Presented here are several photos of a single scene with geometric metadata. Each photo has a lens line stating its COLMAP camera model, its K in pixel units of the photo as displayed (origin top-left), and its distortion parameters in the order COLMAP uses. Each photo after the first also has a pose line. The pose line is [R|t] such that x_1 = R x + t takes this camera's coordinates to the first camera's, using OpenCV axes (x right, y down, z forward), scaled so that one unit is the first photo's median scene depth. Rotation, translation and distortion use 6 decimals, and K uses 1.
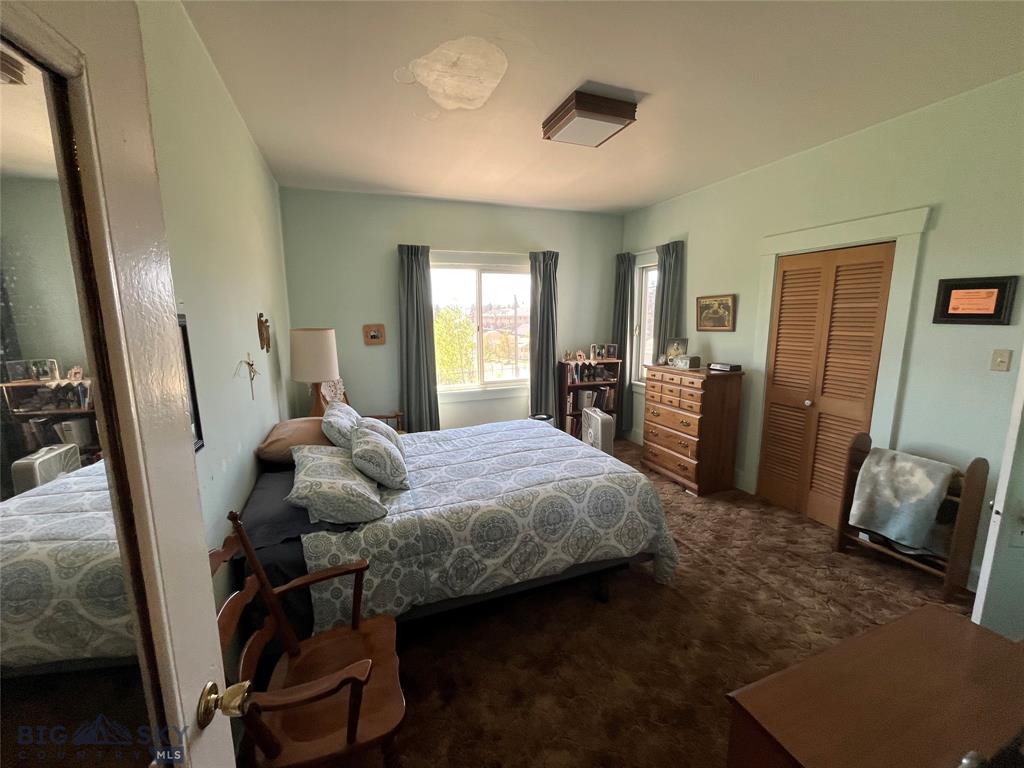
lens RADIAL K [[416.7, 0, 509.6], [0, 416.7, 384.4], [0, 0, 1]] dist [-0.000821, -0.000280]
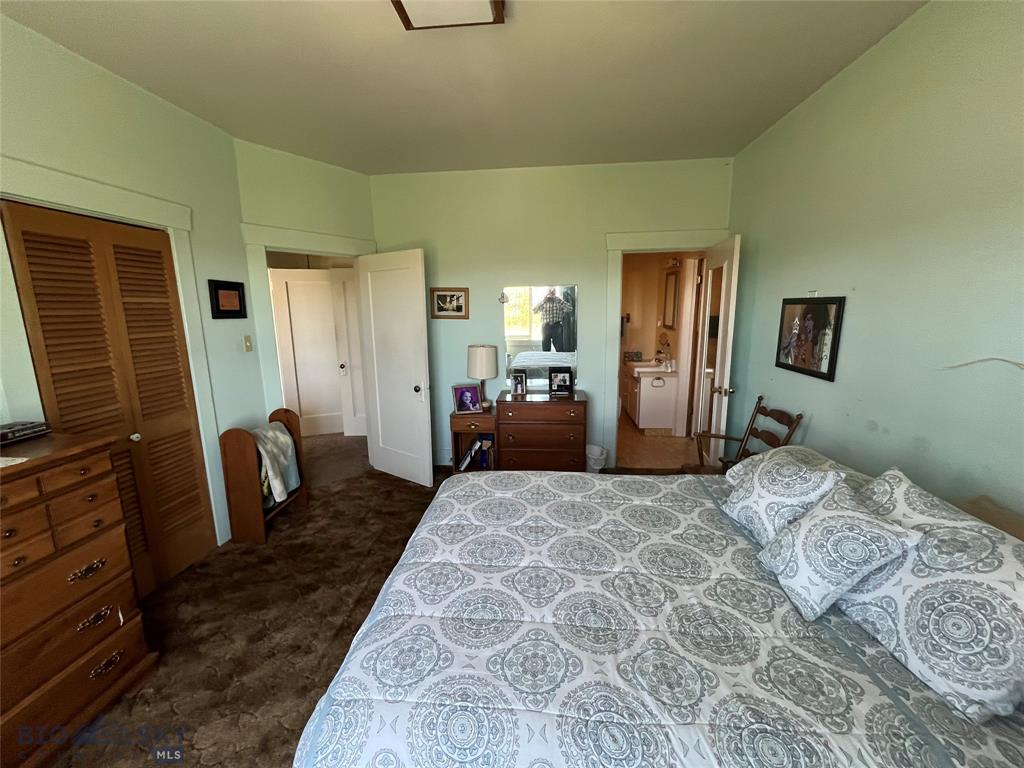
lens RADIAL K [[416.7, 0, 509.6], [0, 416.7, 384.4], [0, 0, 1]] dist [-0.000821, -0.000280]
pose [[-0.897033, -0.068682, 0.436595, -0.185468], [0.084424, 0.943033, 0.321810, -0.261545], [-0.433826, 0.325533, -0.840133, 1.579084]]
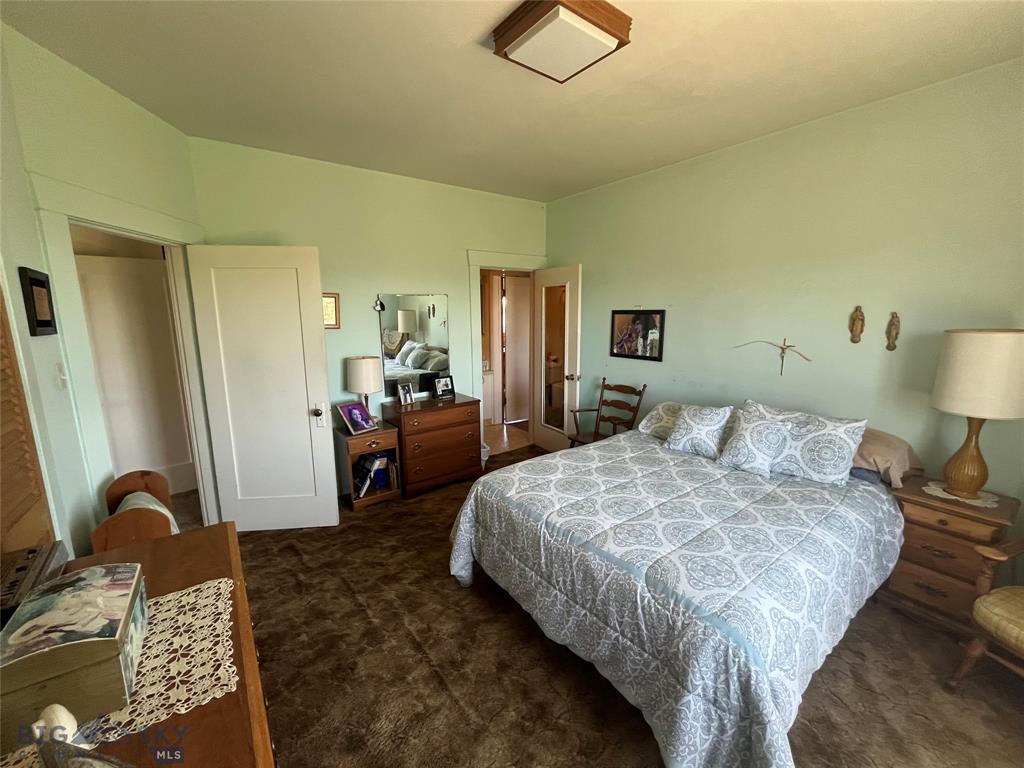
lens RADIAL K [[416.7, 0, 509.6], [0, 416.7, 384.4], [0, 0, 1]] dist [-0.000821, -0.000280]
pose [[-0.960858, 0.055496, -0.271428, 0.470150], [-0.036716, 0.945582, 0.323306, -0.296247], [0.274599, 0.320617, -0.906532, 1.723754]]
